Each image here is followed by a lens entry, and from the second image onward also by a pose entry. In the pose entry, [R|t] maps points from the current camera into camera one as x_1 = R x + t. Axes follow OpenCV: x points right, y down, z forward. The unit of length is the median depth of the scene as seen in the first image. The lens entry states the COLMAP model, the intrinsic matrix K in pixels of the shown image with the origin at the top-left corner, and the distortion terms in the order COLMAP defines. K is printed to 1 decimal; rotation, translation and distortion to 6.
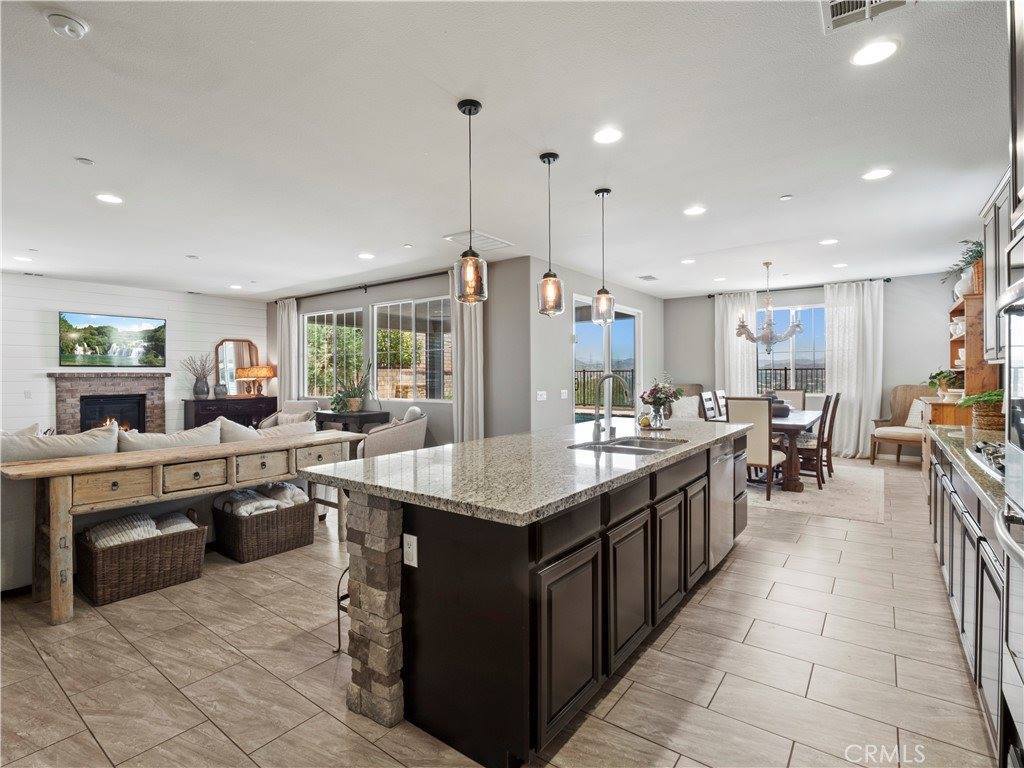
lens RADIAL K [[499.5, 0, 509.7], [0, 499.5, 378.4], [0, 0, 1]] dist [-0.010160, 0.000380]
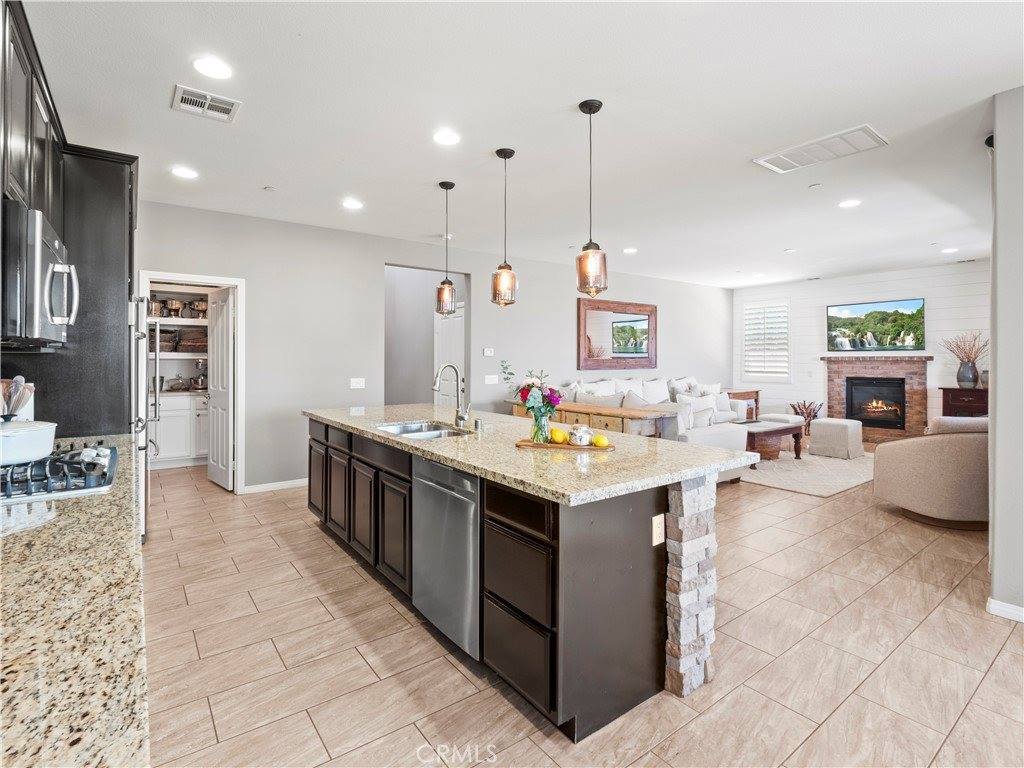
lens RADIAL K [[499.5, 0, 493.0], [0, 499.5, 353.7], [0, 0, 1]] dist [-0.010160, 0.000380]
pose [[-0.298802, -0.007295, -0.954287, 0.456443], [-0.003586, 0.999972, -0.006522, -0.007461], [0.954308, 0.001474, -0.298820, 0.545103]]
